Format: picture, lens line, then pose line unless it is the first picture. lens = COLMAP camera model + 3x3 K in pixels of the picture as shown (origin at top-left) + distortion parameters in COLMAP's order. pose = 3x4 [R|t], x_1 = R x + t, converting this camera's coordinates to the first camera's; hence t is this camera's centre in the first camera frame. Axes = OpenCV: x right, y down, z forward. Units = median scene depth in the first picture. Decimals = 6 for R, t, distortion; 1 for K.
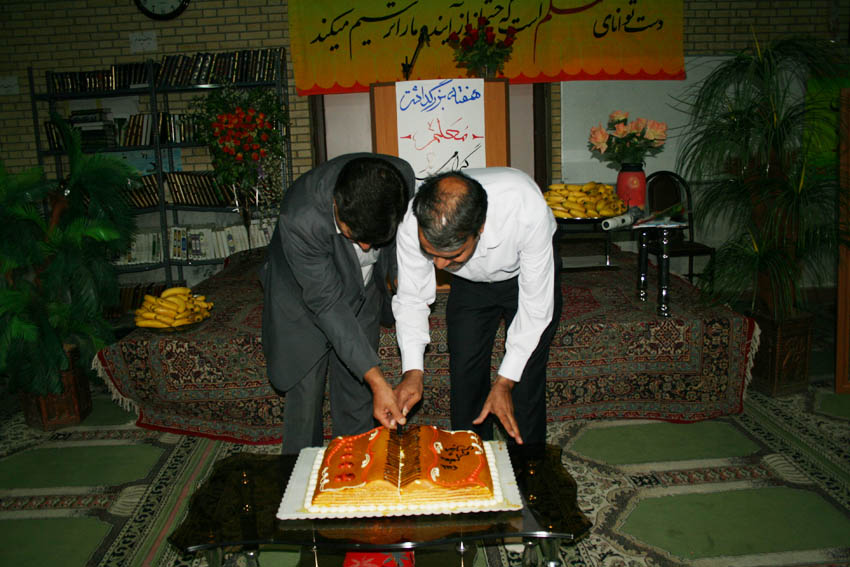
lens RADIAL K [[713.0, 0, 425.0], [0, 713.0, 283.5], [0, 0, 1]] dist [-0.152629, 0.128540]
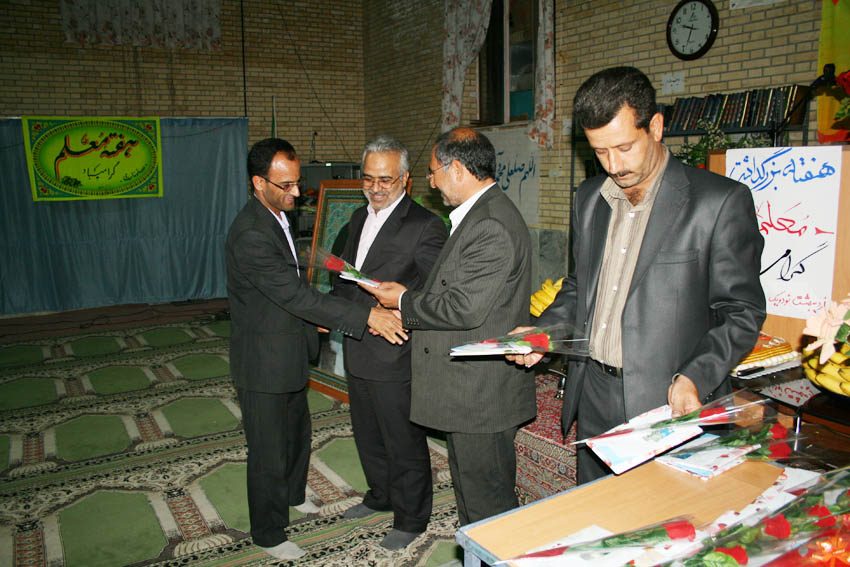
lens RADIAL K [[715.8, 0, 428.3], [0, 715.8, 283.3], [0, 0, 1]] dist [-0.150363, 0.125173]
pose [[0.483890, 0.170031, -0.858452, 0.320995], [-0.177349, 0.979642, 0.094067, -0.105749], [0.856970, 0.106728, 0.504193, 0.238465]]
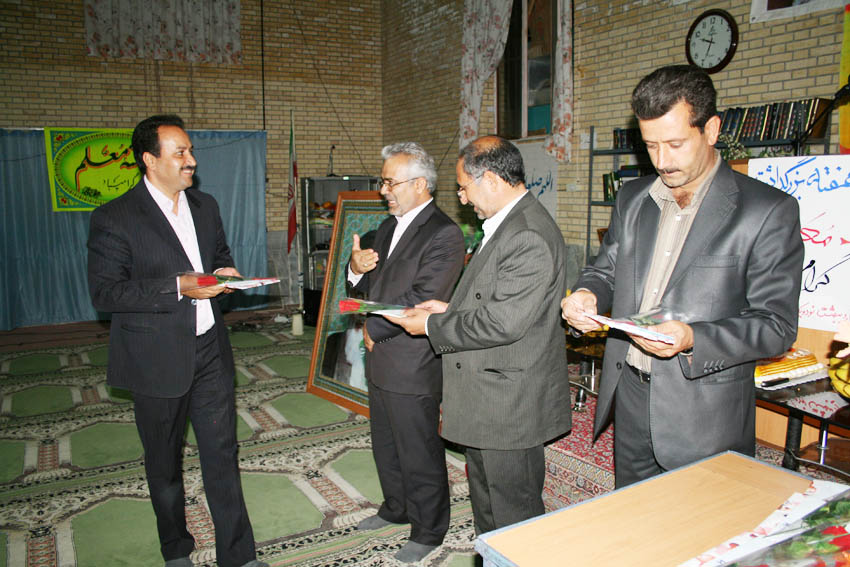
lens RADIAL K [[714.2, 0, 427.7], [0, 714.2, 283.1], [0, 0, 1]] dist [-0.151324, 0.126570]
pose [[0.463314, 0.154159, -0.872683, 0.316243], [-0.185313, 0.979836, 0.074703, -0.098918], [0.866602, 0.127109, 0.482540, 0.239956]]
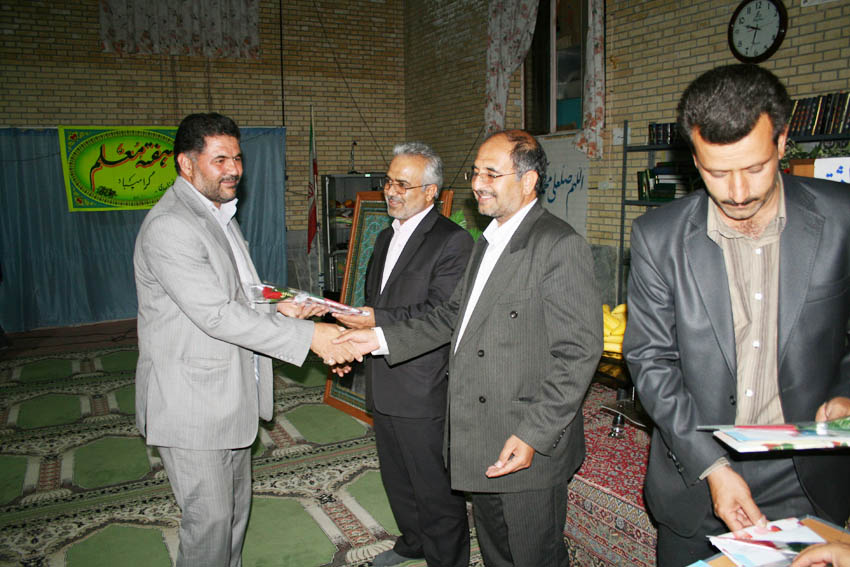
lens RADIAL K [[713.0, 0, 425.0], [0, 713.0, 283.5], [0, 0, 1]] dist [-0.152629, 0.128540]
pose [[0.427937, 0.162107, -0.889152, 0.265454], [-0.181736, 0.979124, 0.091044, -0.109876], [0.885349, 0.122629, 0.448464, 0.268241]]
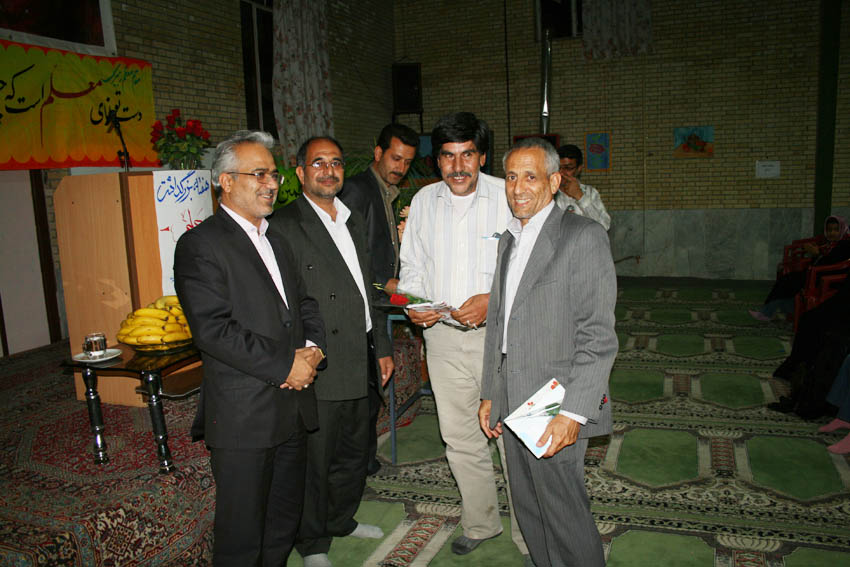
lens RADIAL K [[713.0, 0, 425.0], [0, 713.0, 283.5], [0, 0, 1]] dist [-0.152629, 0.128540]
pose [[0.391980, -0.112686, 0.913046, -0.512389], [0.210346, 0.977158, 0.030295, -0.062397], [-0.895604, 0.180180, 0.406729, 0.220264]]
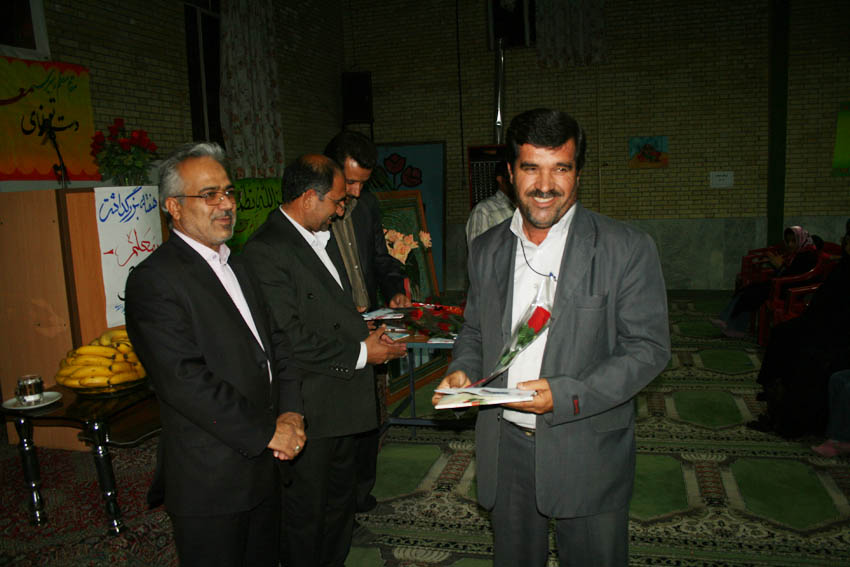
lens RADIAL K [[713.0, 0, 425.0], [0, 713.0, 283.5], [0, 0, 1]] dist [-0.152629, 0.128540]
pose [[0.316792, -0.105803, 0.942575, -0.474379], [0.221240, 0.974590, 0.035040, -0.078900], [-0.922332, 0.197435, 0.332150, 0.260027]]
